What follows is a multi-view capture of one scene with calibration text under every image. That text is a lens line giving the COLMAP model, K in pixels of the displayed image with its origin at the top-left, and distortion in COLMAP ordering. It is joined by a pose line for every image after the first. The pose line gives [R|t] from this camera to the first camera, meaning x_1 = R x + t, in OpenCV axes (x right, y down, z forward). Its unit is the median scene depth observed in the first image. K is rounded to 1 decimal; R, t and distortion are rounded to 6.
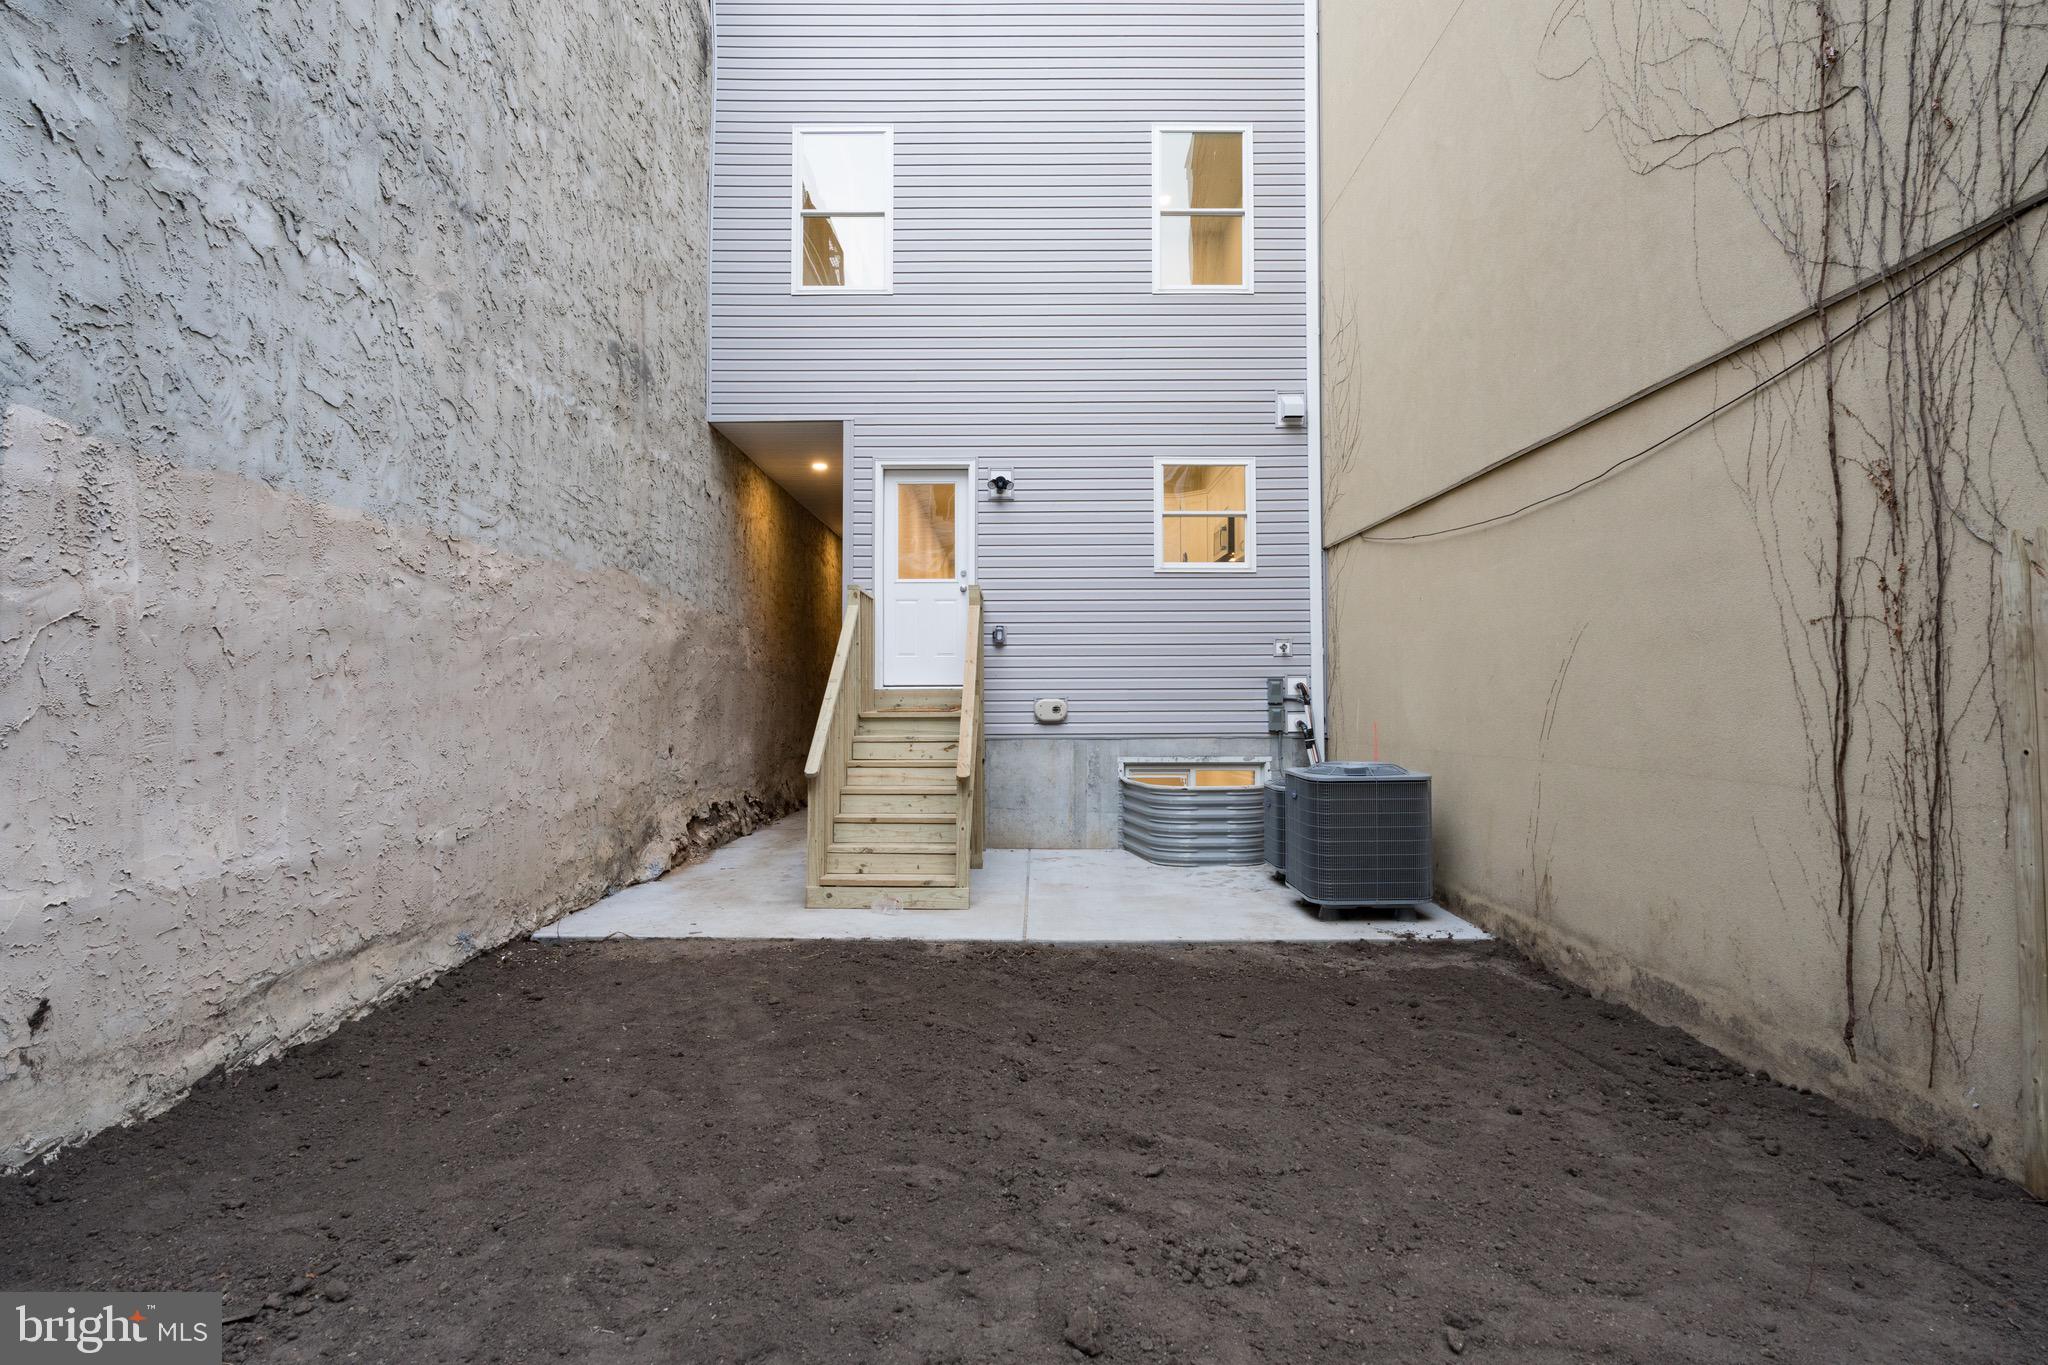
lens RADIAL K [[1042.6, 0, 1011.2], [0, 1042.6, 660.8], [0, 0, 1]] dist [-0.004267, 0.001518]
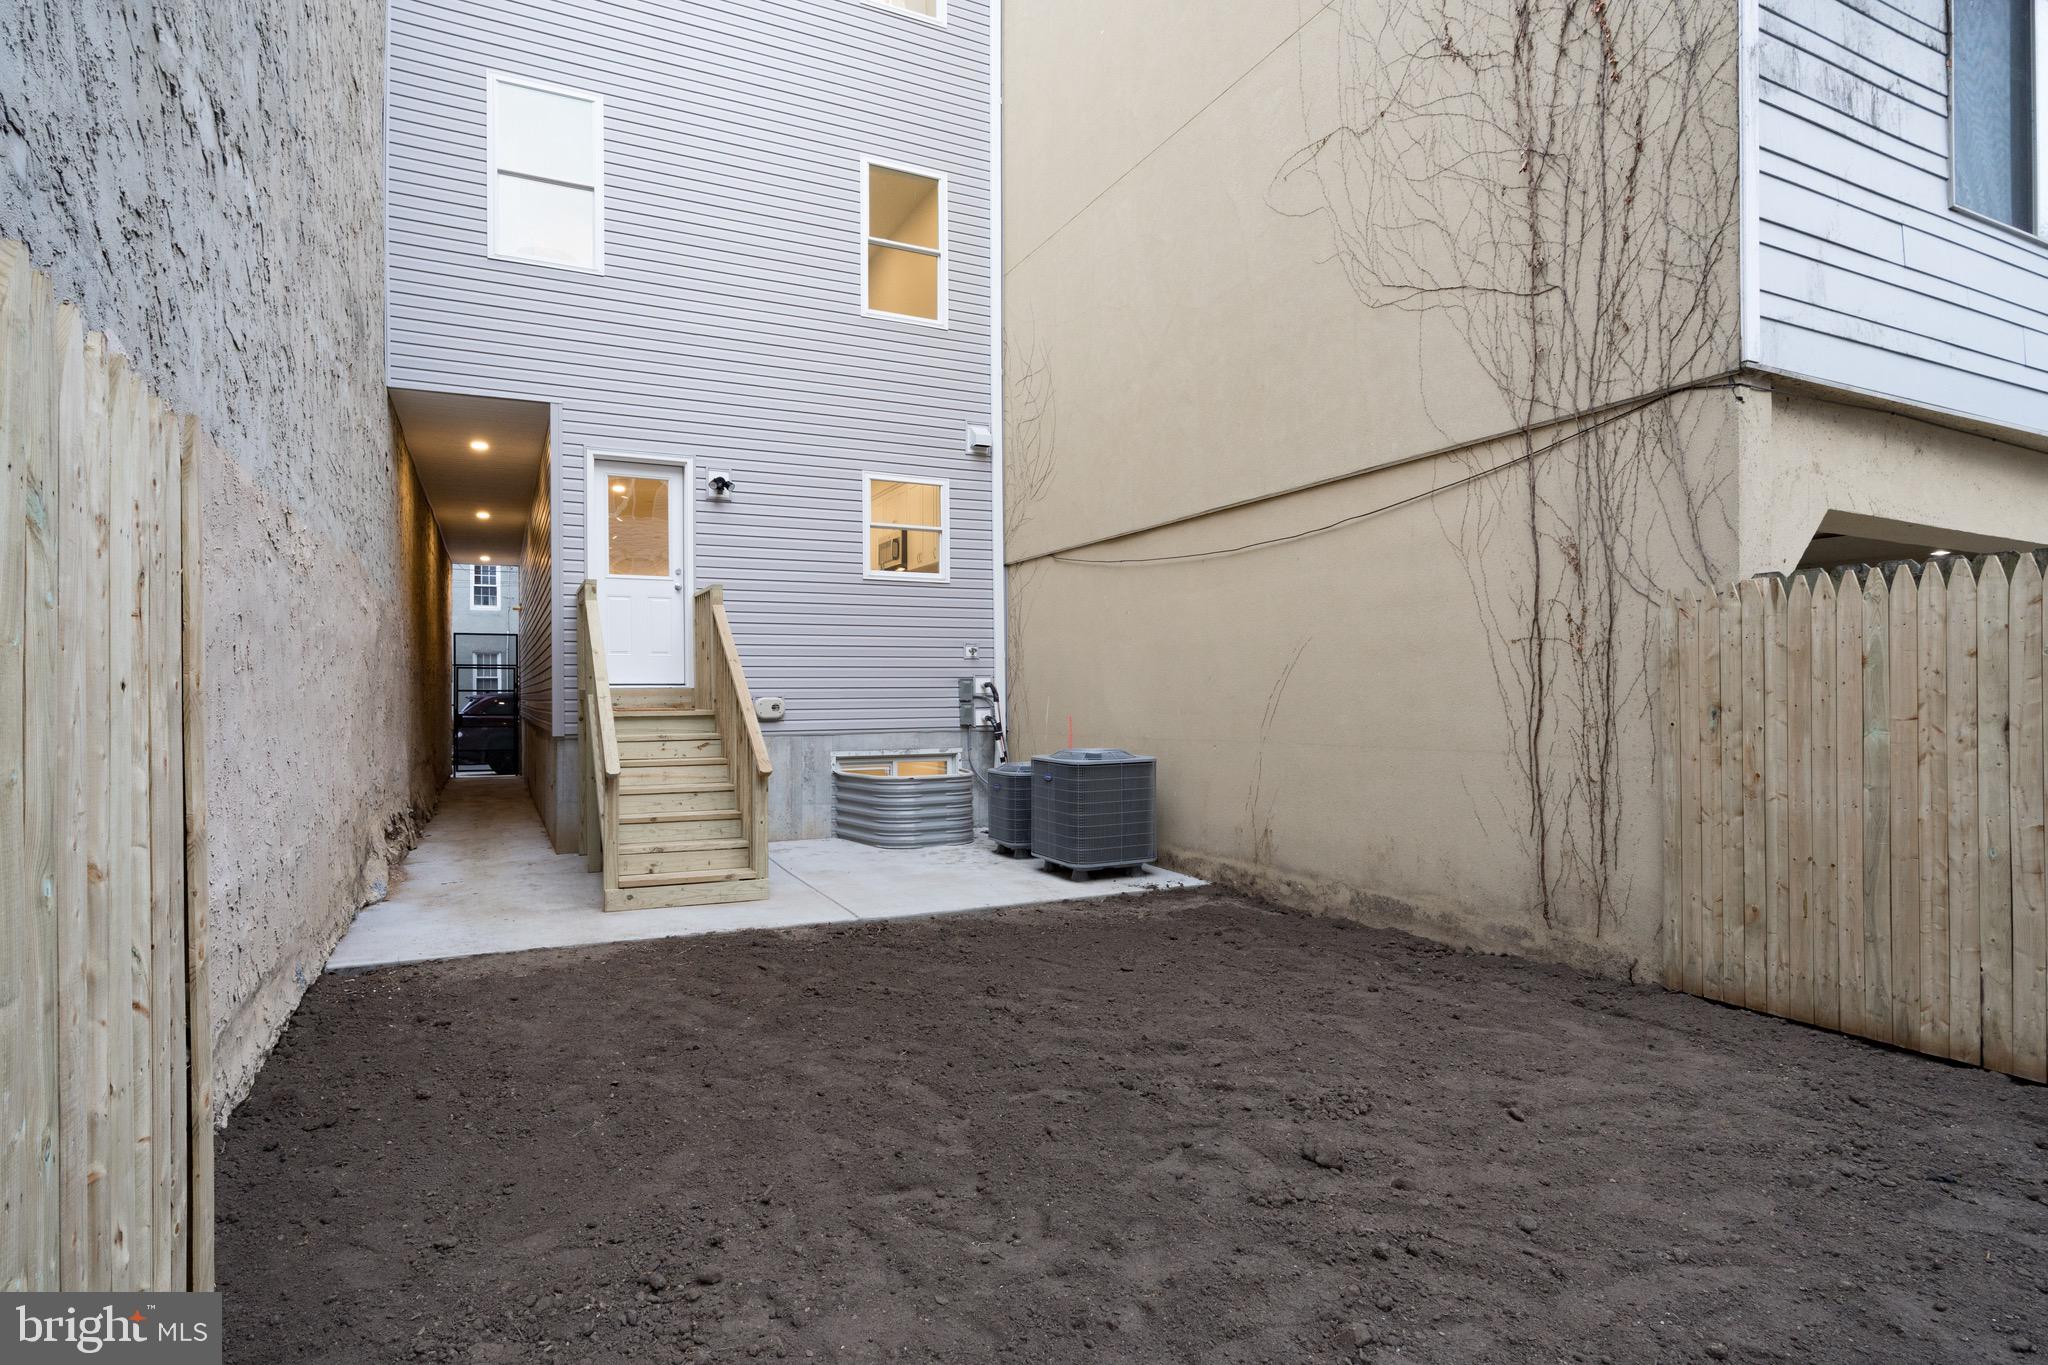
lens RADIAL K [[1029.5, 0, 938.0], [0, 1029.5, 692.0], [0, 0, 1]] dist [-0.005478, -0.000581]
pose [[0.908988, -0.001521, 0.416821, -0.539410], [-0.010825, 0.999570, 0.027256, 0.003579], [-0.416683, -0.029288, 0.908580, 0.005531]]
